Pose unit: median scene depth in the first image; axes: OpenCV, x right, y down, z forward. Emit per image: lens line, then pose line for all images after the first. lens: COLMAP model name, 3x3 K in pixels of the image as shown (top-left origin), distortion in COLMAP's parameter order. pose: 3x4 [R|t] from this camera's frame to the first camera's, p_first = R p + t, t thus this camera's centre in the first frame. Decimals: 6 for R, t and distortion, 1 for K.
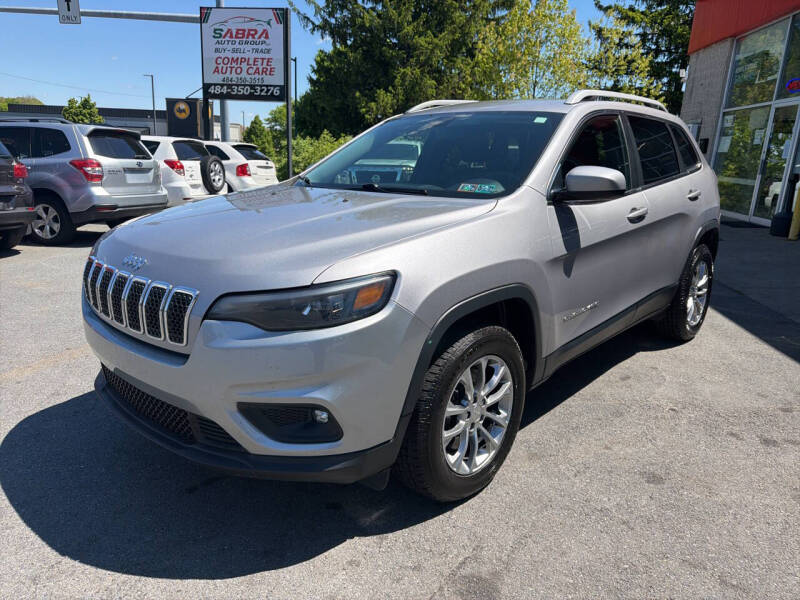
lens RADIAL K [[569.9, 0, 400.0], [0, 569.9, 300.0], [0, 0, 1]] dist [0.003441, -0.006504]
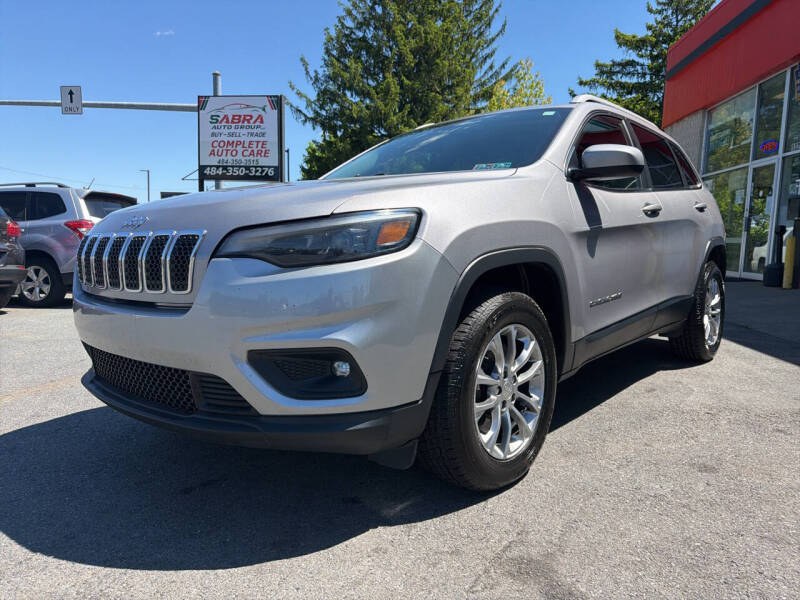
lens RADIAL K [[569.1, 0, 401.4], [0, 569.1, 299.7], [0, 0, 1]] dist [0.004683, -0.007637]
pose [[0.999505, -0.023208, 0.021217, -0.033786], [0.026175, 0.987978, -0.152364, 0.128085], [-0.017426, 0.152844, 0.988097, 0.060030]]
